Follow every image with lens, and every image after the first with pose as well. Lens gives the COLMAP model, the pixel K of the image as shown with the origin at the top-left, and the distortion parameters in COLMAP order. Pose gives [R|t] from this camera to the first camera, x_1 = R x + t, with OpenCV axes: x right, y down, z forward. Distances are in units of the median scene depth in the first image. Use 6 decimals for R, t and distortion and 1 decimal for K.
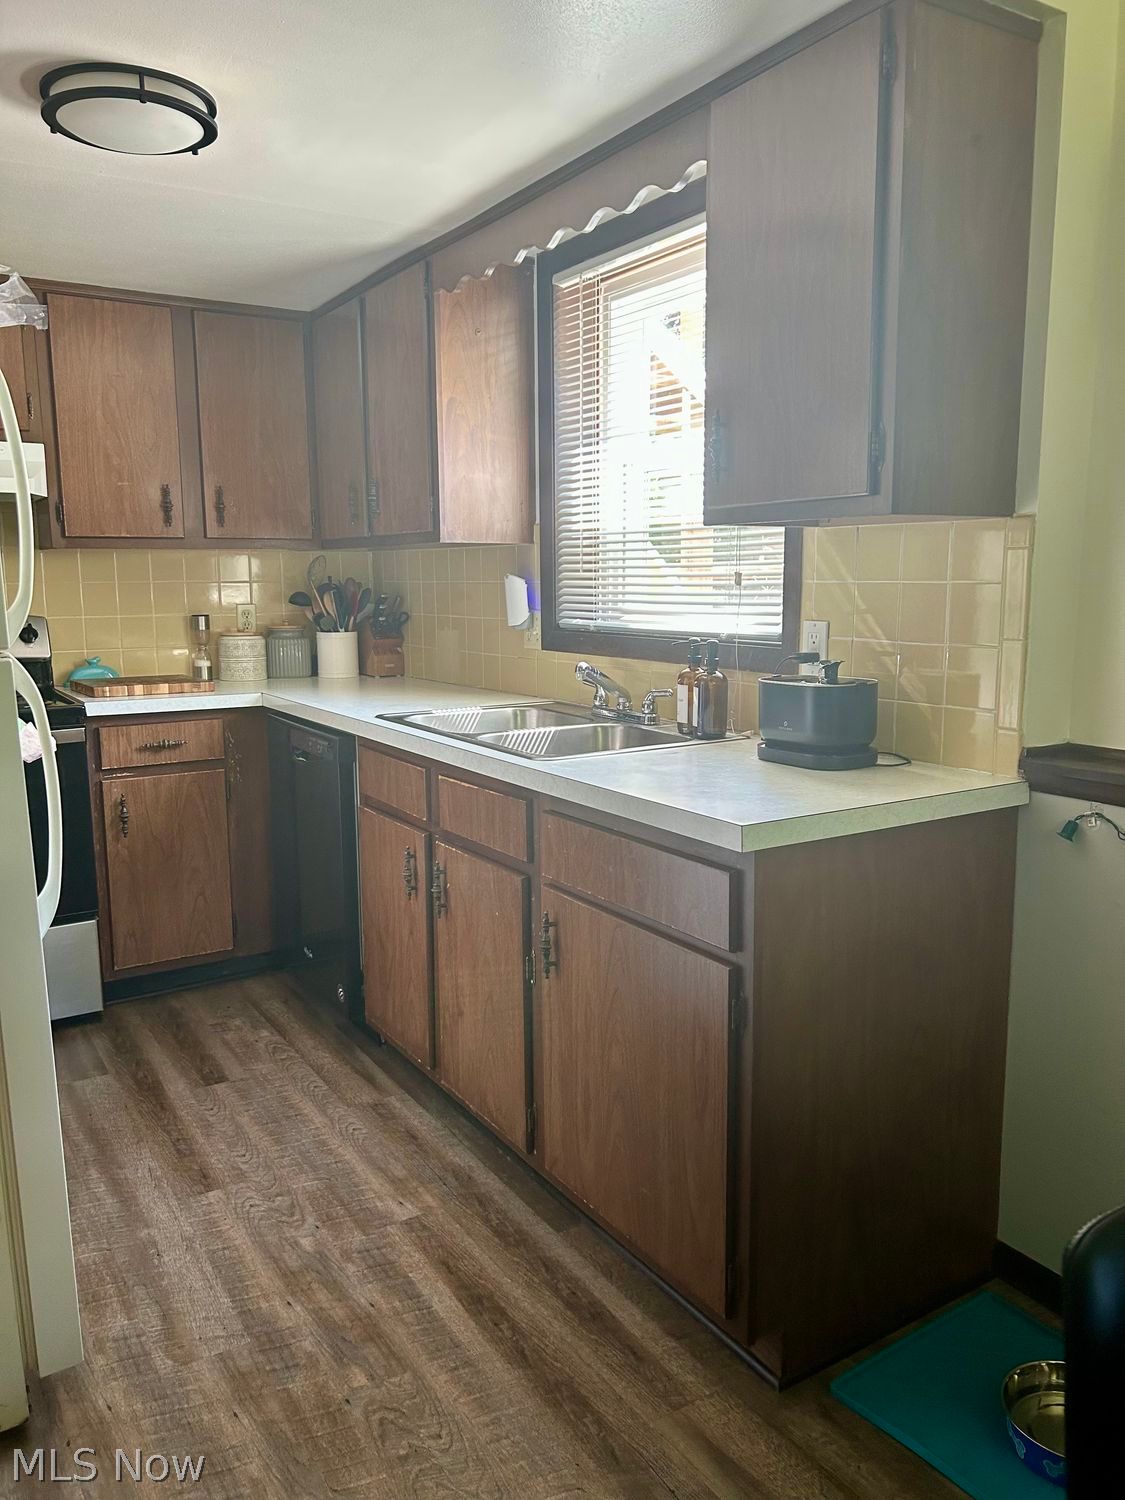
lens RADIAL K [[1130.3, 0, 571.0], [0, 1130.3, 747.8], [0, 0, 1]] dist [0.037858, -0.037956]
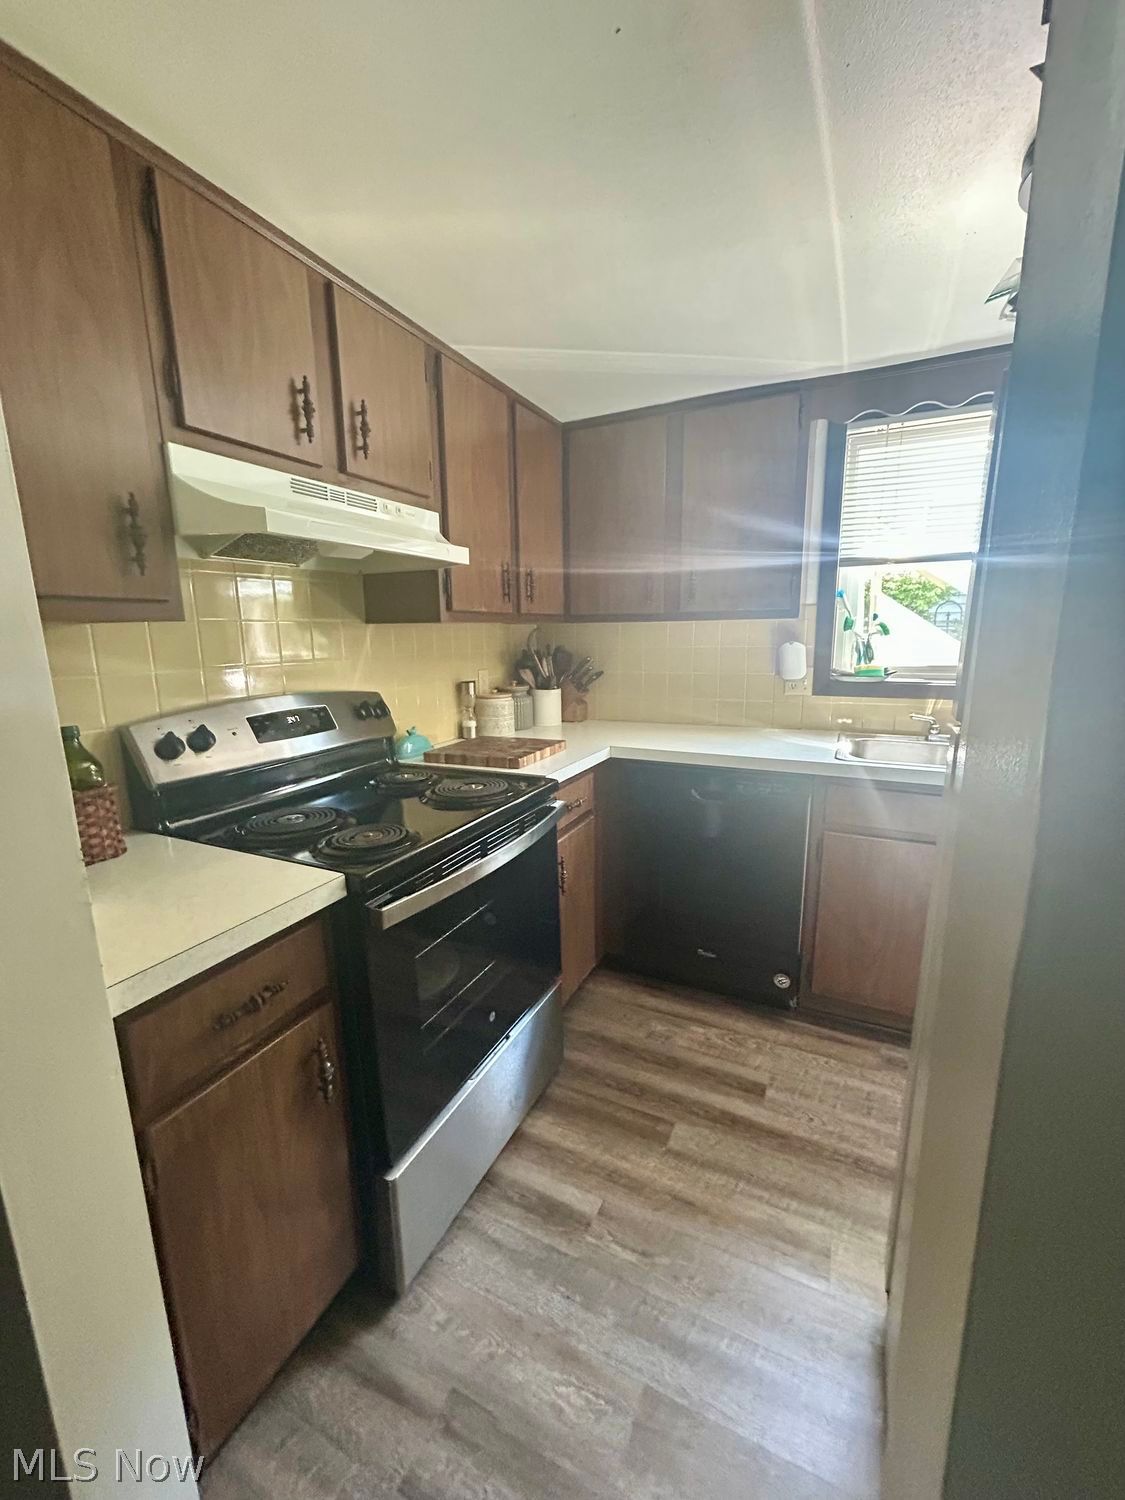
lens RADIAL K [[604.9, 0, 569.0], [0, 604.9, 746.2], [0, 0, 1]] dist [-0.001963, 0.001638]
pose [[0.841093, -0.104819, 0.530636, -0.714587], [0.088539, 0.994491, 0.056106, -0.097252], [-0.533594, -0.000209, 0.845741, 0.549672]]
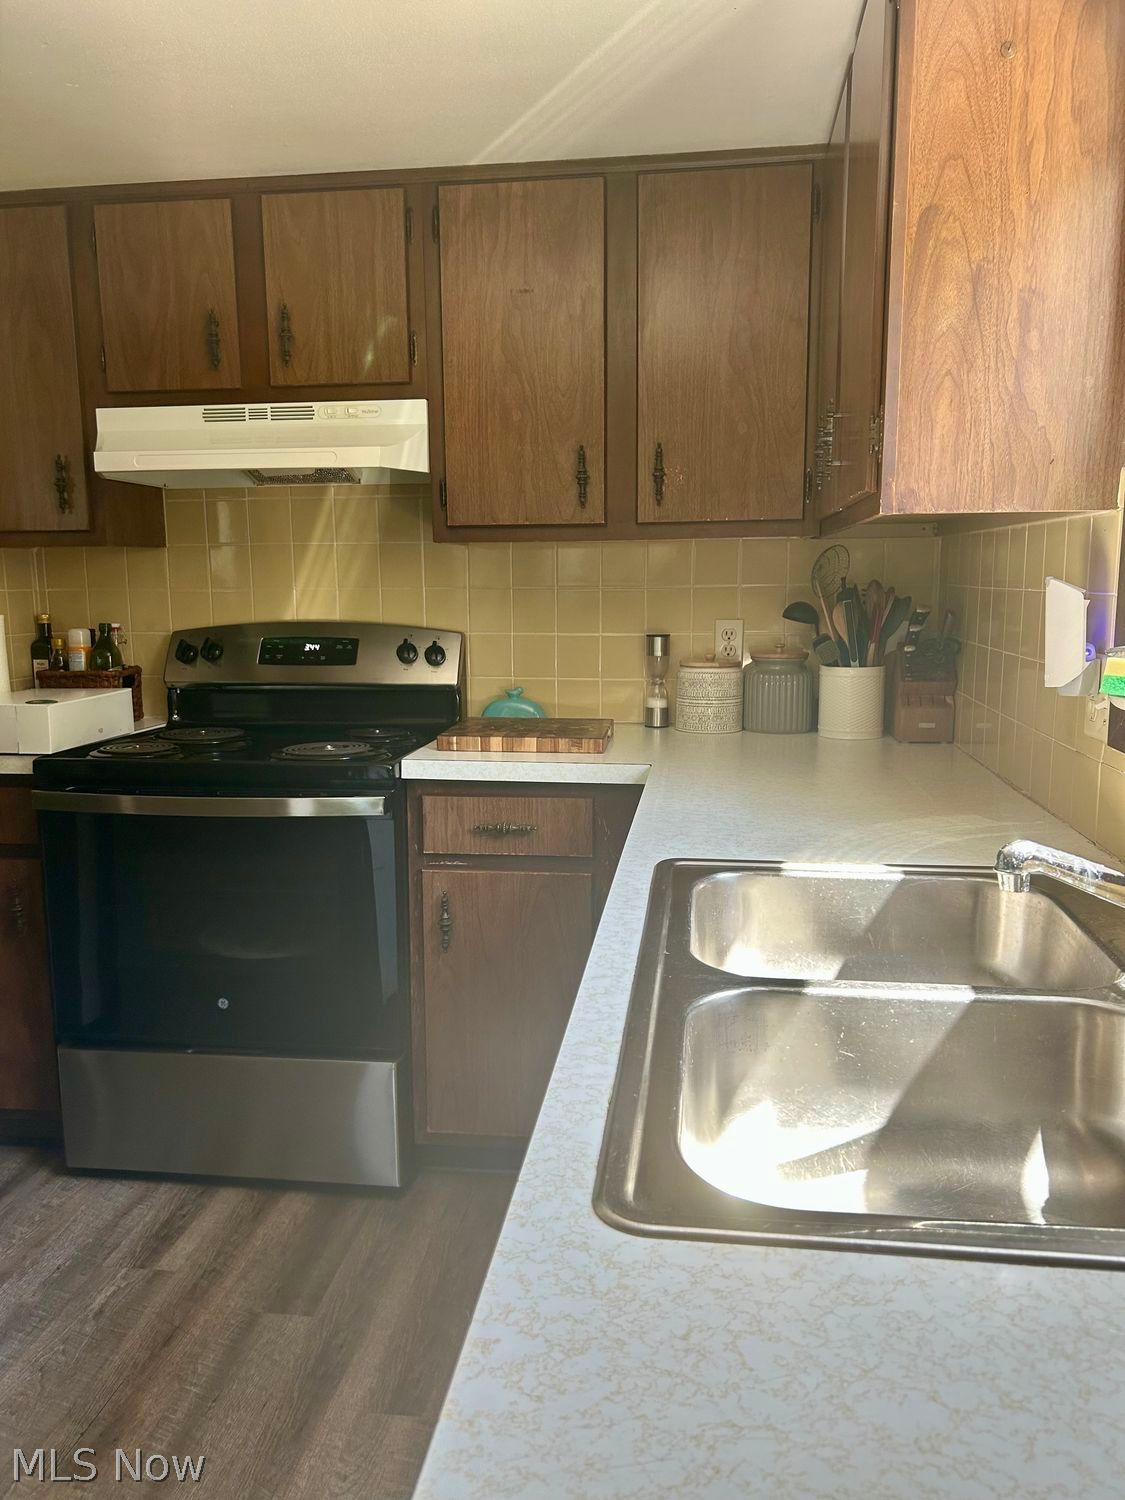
lens RADIAL K [[1130.3, 0, 585.3], [0, 1130.3, 762.3], [0, 0, 1]] dist [0.037858, -0.037956]
pose [[0.774550, 0.102929, -0.624081, 0.104147], [-0.093357, 0.994468, 0.048150, -0.085219], [0.625585, 0.020967, 0.779874, 0.538579]]
